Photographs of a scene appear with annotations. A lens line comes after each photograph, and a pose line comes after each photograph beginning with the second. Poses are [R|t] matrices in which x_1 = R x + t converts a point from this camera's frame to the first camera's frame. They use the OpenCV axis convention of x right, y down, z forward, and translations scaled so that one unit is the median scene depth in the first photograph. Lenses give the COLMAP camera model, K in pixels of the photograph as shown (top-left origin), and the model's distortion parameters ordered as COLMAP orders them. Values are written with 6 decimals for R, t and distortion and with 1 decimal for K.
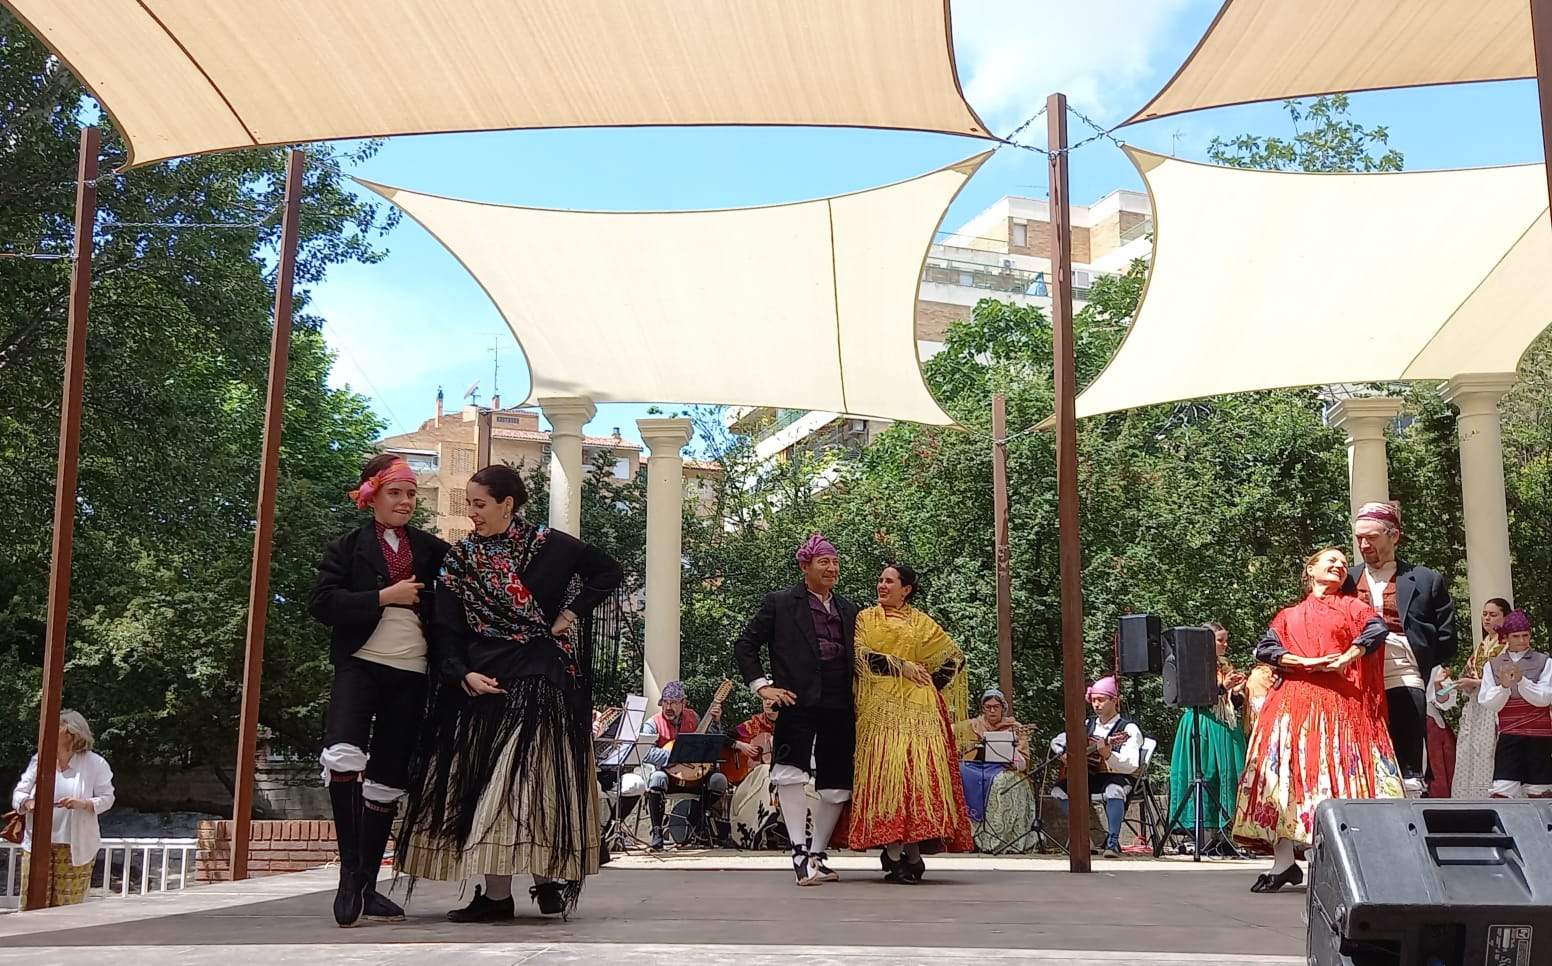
lens RADIAL K [[1476.3, 0, 732.9], [0, 1476.3, 573.0], [0, 0, 1]] dist [0.029408, 0.000000]
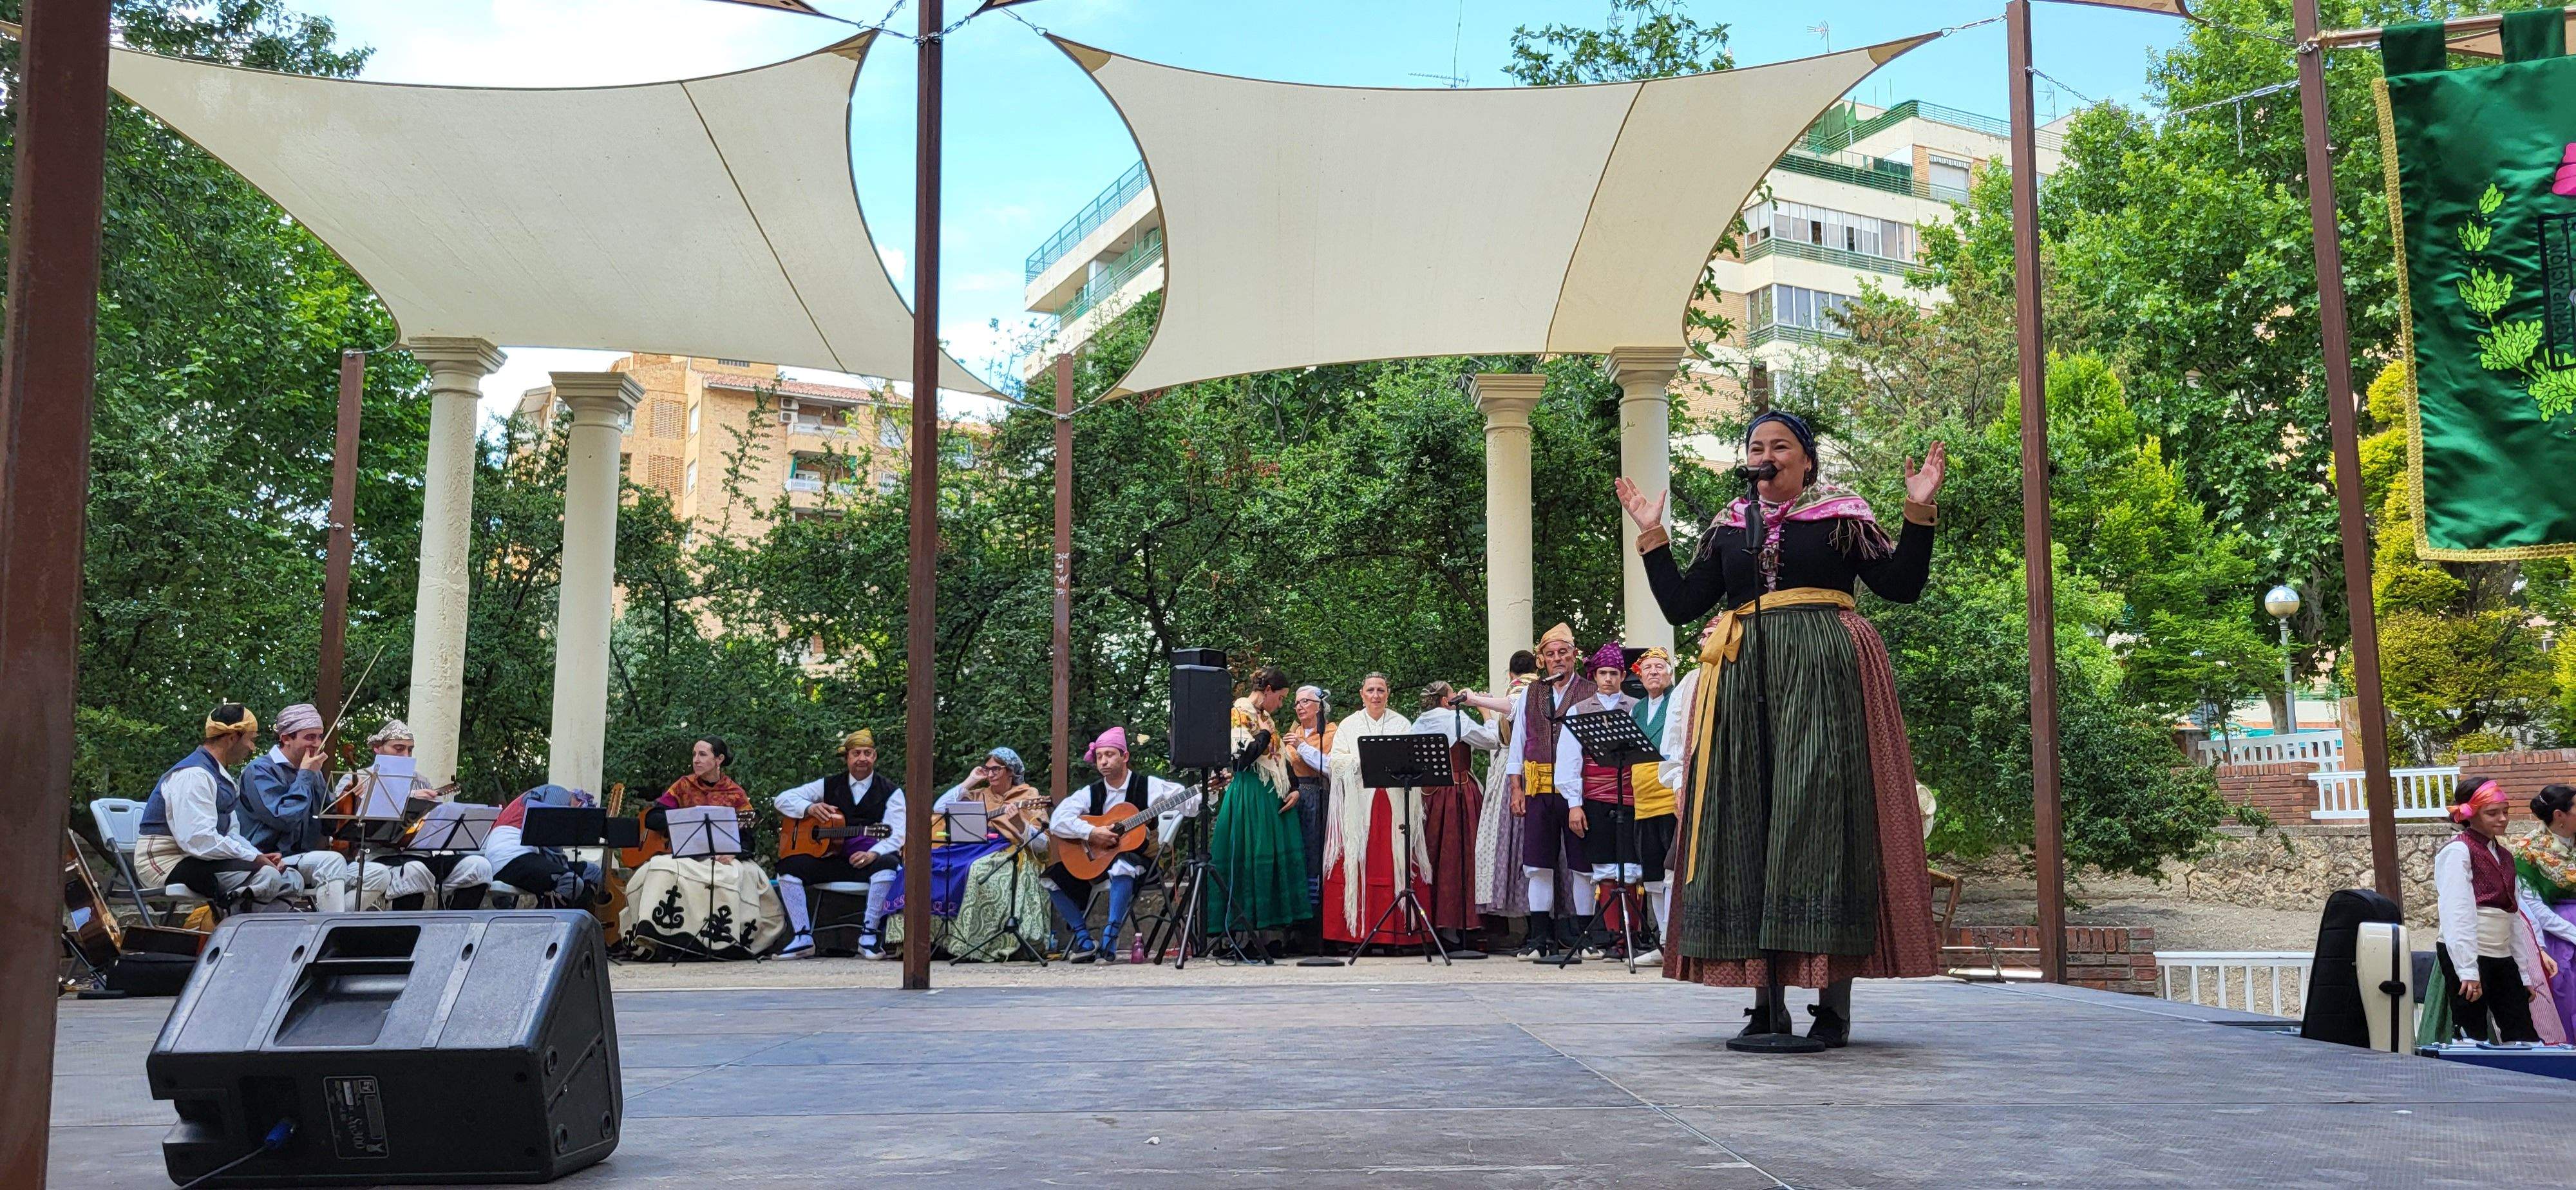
lens RADIAL K [[1967.4, 0, 1338.6], [0, 1967.4, 608.9], [0, 0, 1]] dist [0.049744, -0.015928]
pose [[0.991634, 0.013866, 0.128338, 0.203971], [-0.015768, 0.999780, 0.013821, -0.006717], [-0.128118, -0.015729, 0.991634, -0.020907]]
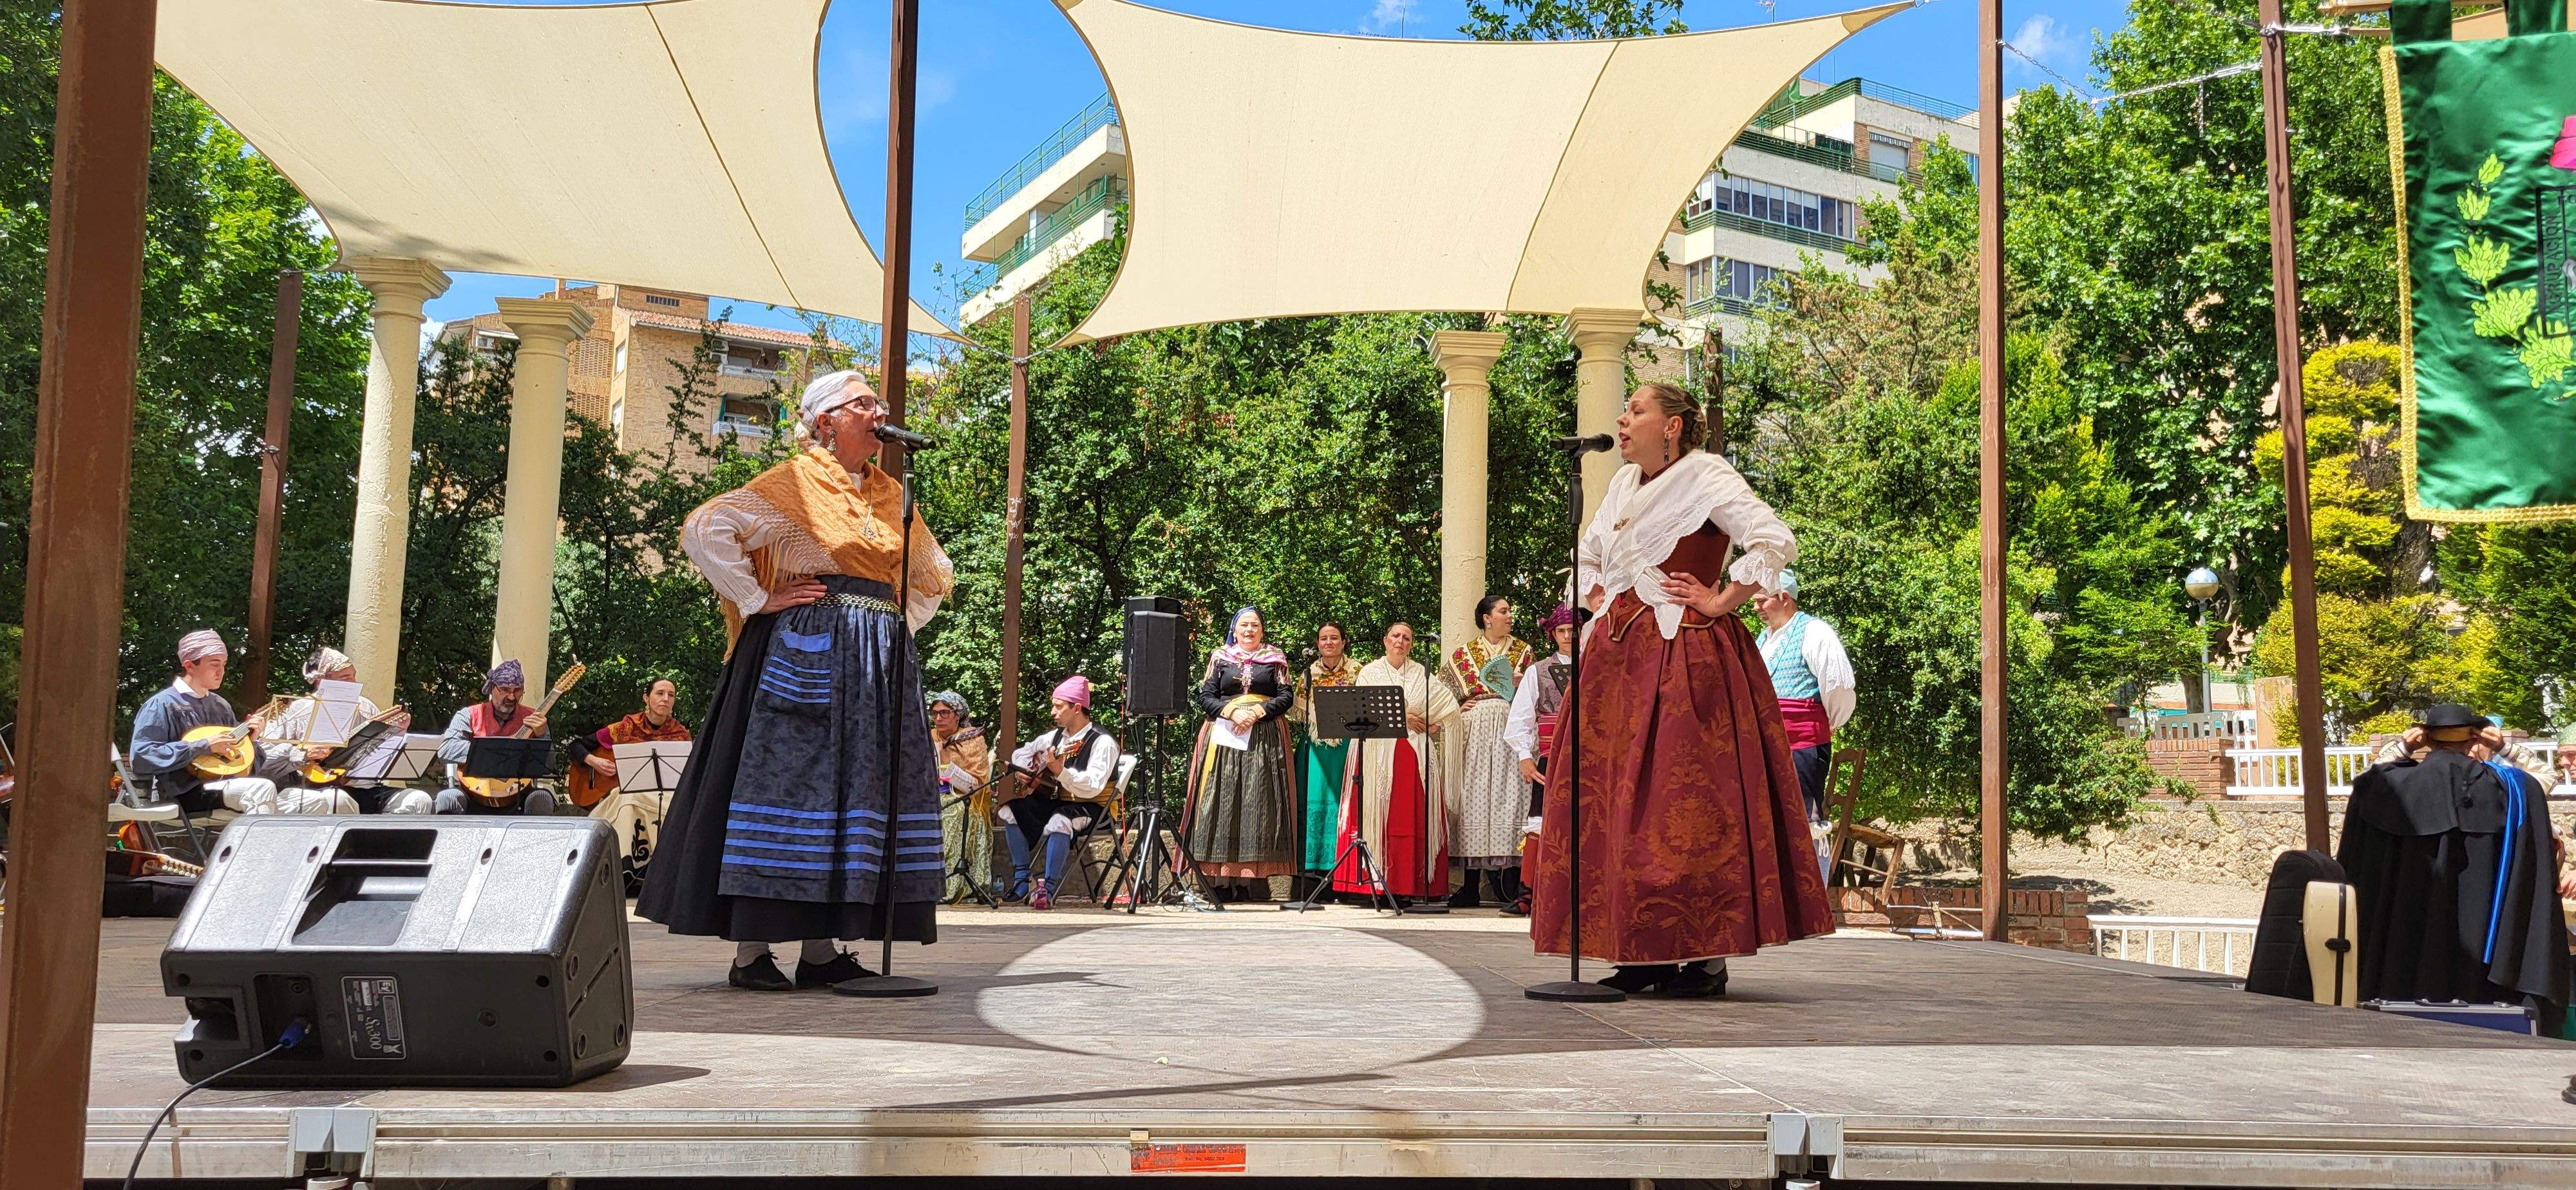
lens RADIAL K [[1967.4, 0, 1343.6], [0, 1967.4, 608.7], [0, 0, 1]] dist [0.049744, -0.015928]
pose [[0.985314, 0.036852, 0.166729, 0.191412], [-0.042780, 0.998569, 0.032103, -0.002041], [-0.165307, -0.038764, 0.985480, -0.021409]]
